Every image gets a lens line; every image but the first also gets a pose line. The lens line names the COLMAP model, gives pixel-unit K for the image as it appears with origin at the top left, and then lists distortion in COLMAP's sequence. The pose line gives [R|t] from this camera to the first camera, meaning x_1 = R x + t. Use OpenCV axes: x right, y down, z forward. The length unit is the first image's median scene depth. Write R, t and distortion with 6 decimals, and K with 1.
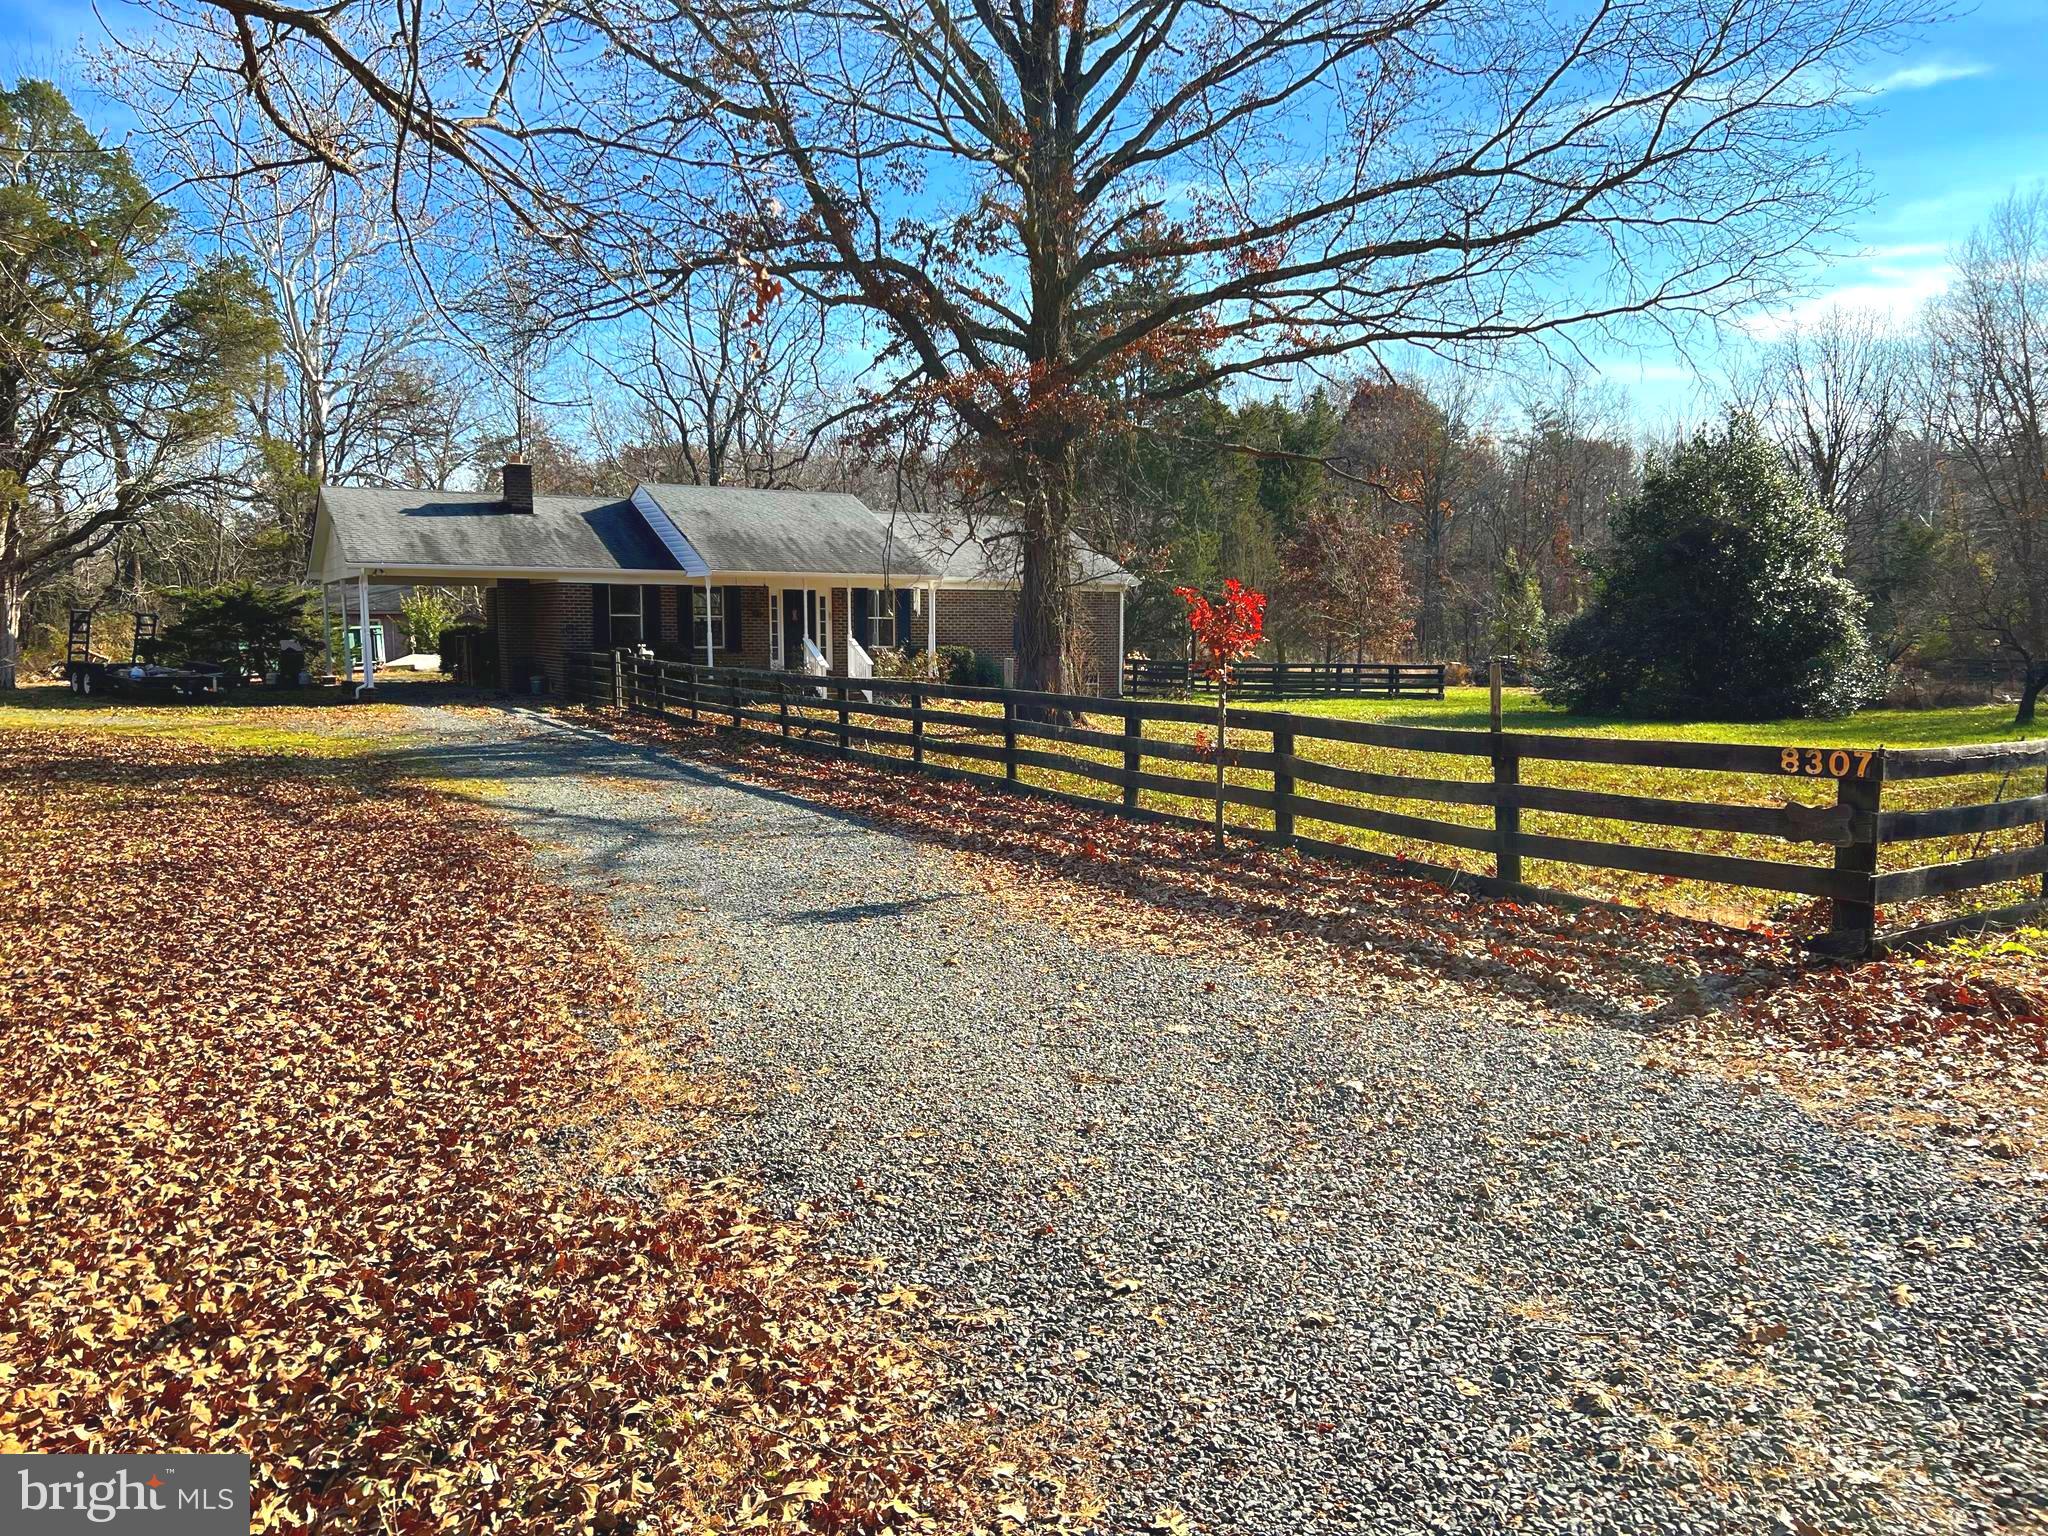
lens RADIAL K [[1536.9, 0, 1031.7], [0, 1536.9, 769.7], [0, 0, 1]] dist [0.066989, -0.078017]
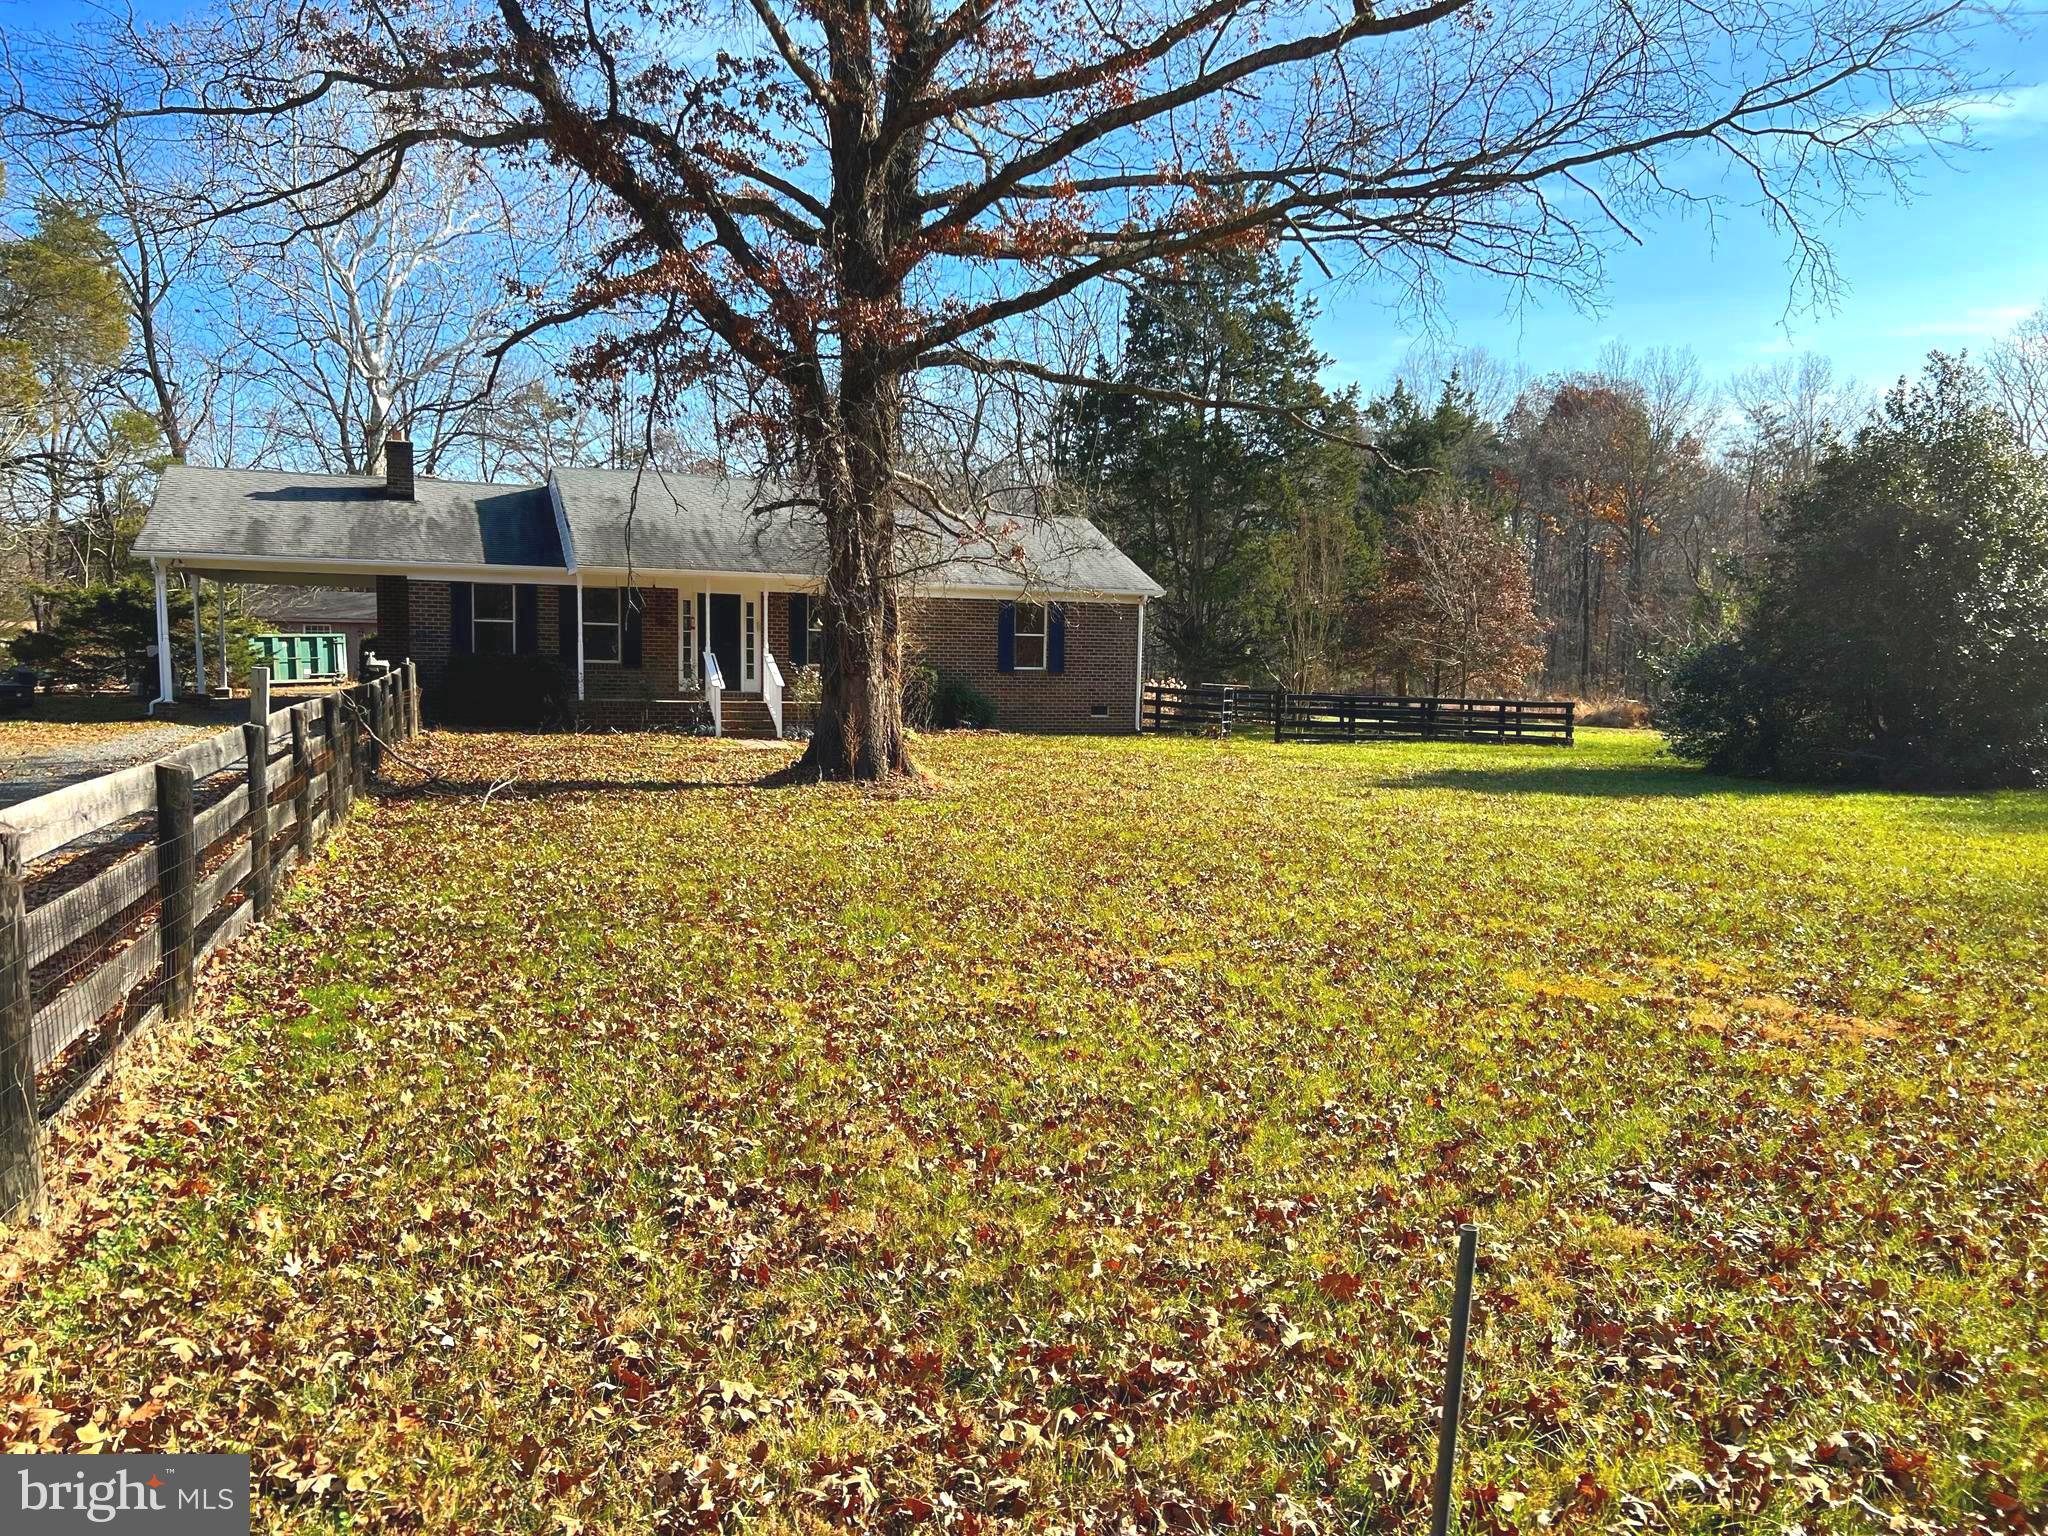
lens RADIAL K [[1536.9, 0, 1021.8], [0, 1536.9, 765.1], [0, 0, 1]] dist [0.066989, -0.078017]
pose [[0.988615, 0.027481, -0.147938, 0.136649], [-0.030611, 0.999352, -0.018920, -0.015203], [0.147323, 0.023233, 0.988816, 0.216449]]
